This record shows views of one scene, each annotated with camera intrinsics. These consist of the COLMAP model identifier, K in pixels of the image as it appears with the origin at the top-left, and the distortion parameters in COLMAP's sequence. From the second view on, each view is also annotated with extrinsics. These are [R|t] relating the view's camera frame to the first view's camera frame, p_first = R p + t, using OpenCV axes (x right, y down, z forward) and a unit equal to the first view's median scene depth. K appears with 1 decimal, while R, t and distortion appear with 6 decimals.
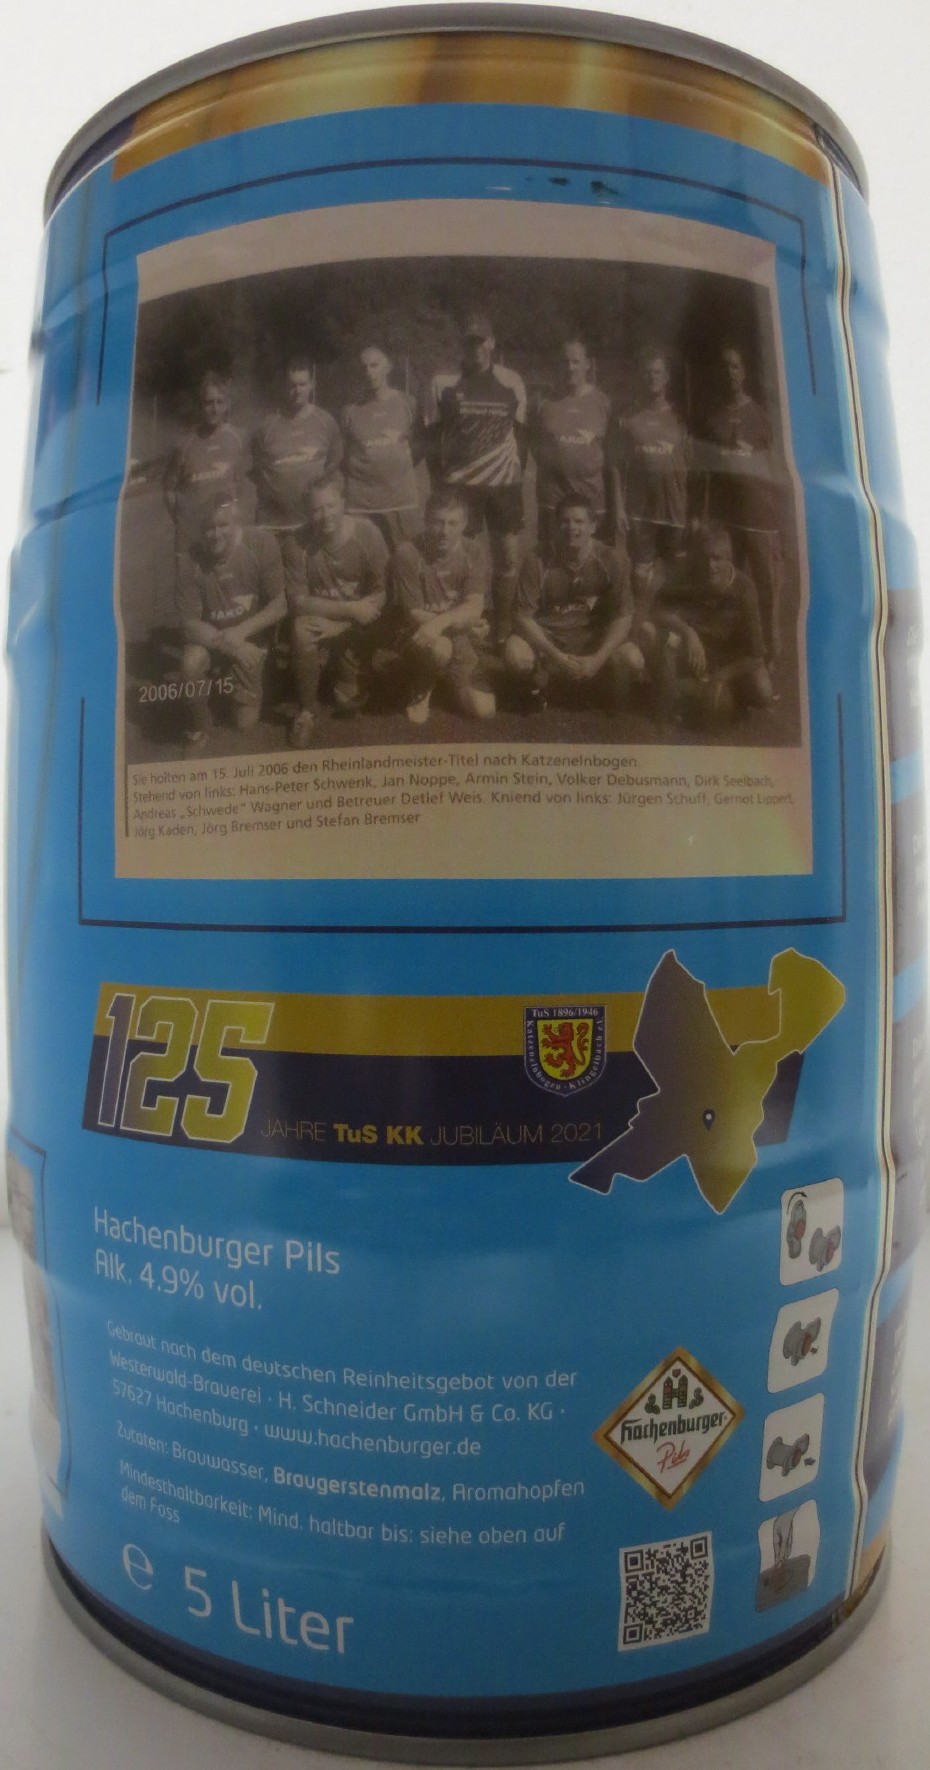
lens RADIAL K [[1261.8, 0, 422.3], [0, 1261.8, 887.3], [0, 0, 1]] dist [-0.061070, 0.001436]
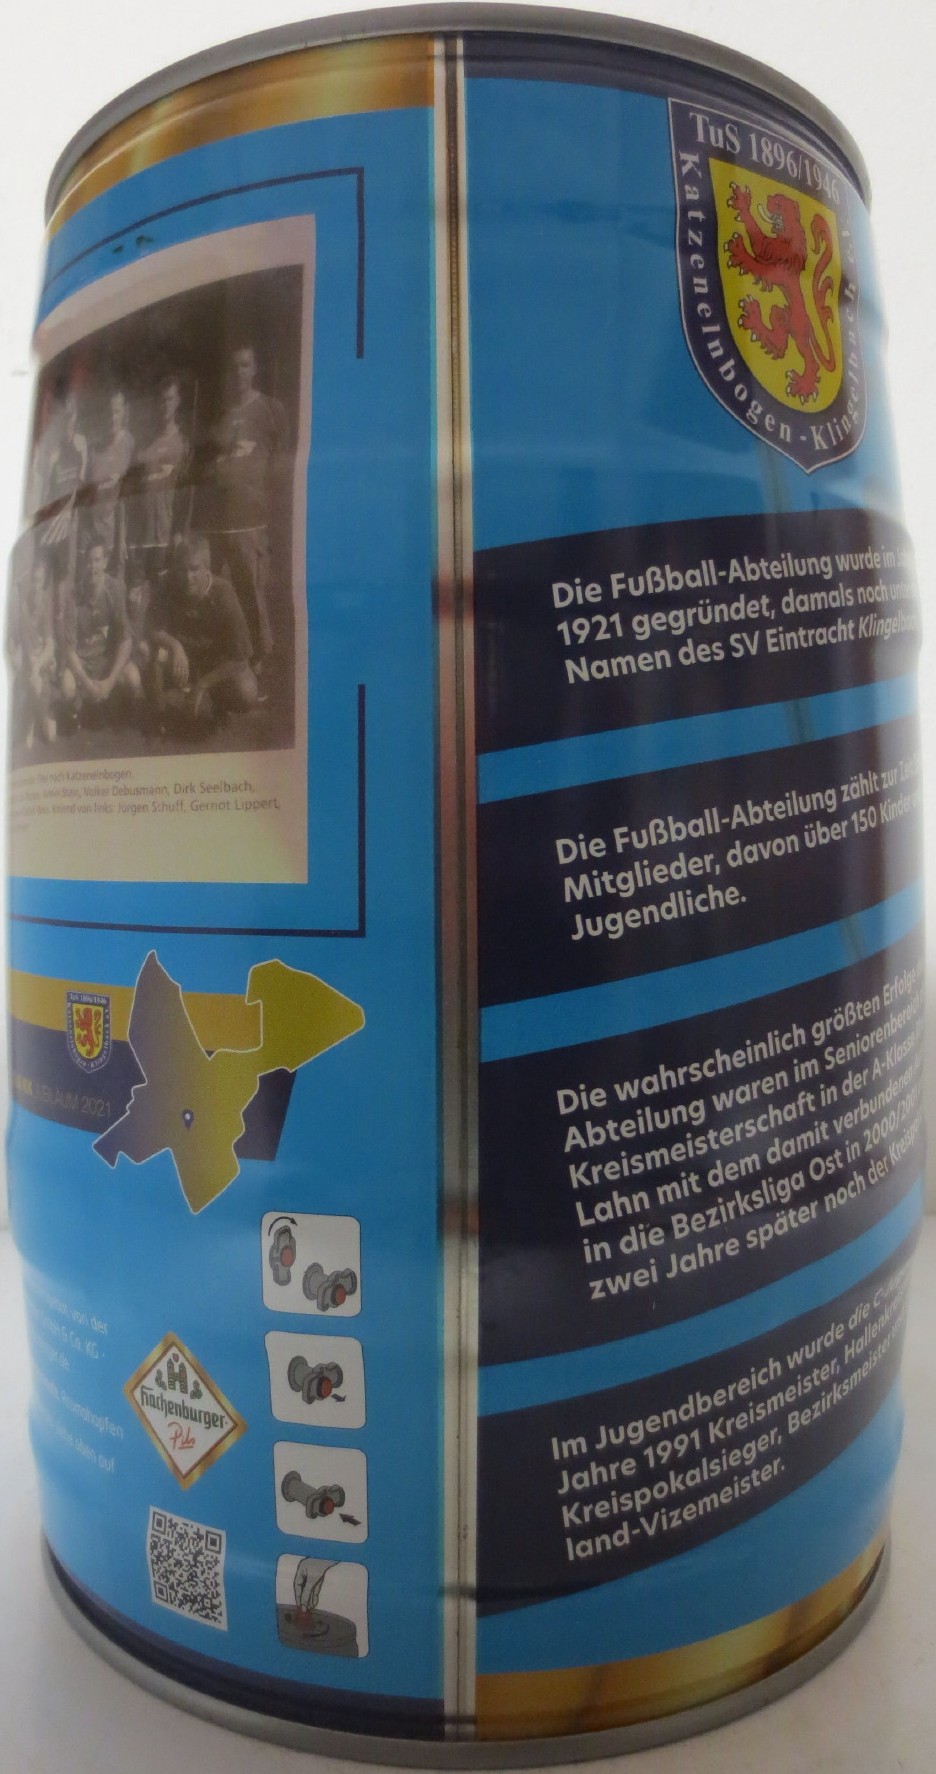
lens RADIAL K [[1264.6, 0, 425.2], [0, 1264.6, 889.3], [0, 0, 1]] dist [-0.061070, 0.001436]
pose [[0.680119, 0.031478, -0.732425, 1.114530], [-0.028025, 0.999464, 0.016931, -0.025458], [0.732566, 0.009011, 0.680637, 0.444069]]
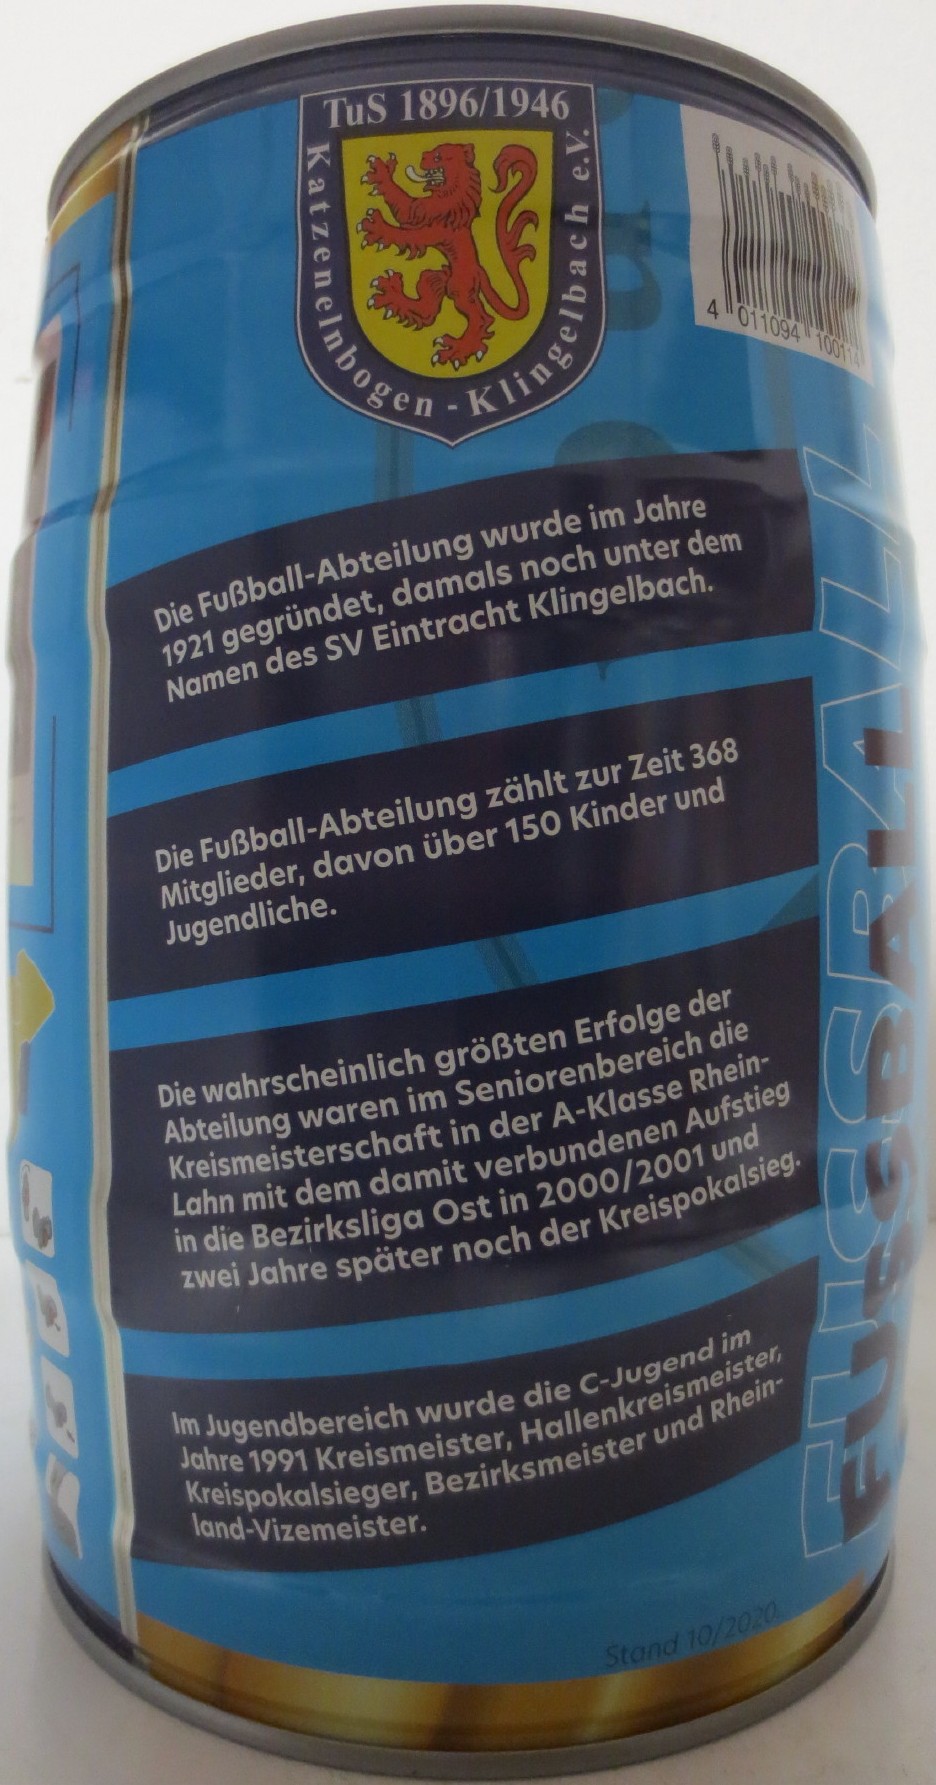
lens RADIAL K [[1275.6, 0, 468.0], [0, 1275.6, 892.5], [0, 0, 1]] dist [-0.055032, 0.002675]
pose [[0.102409, 0.045094, -0.993720, 1.539039], [-0.034073, 0.998545, 0.041802, -0.067579], [0.994159, 0.029578, 0.103797, 1.330910]]
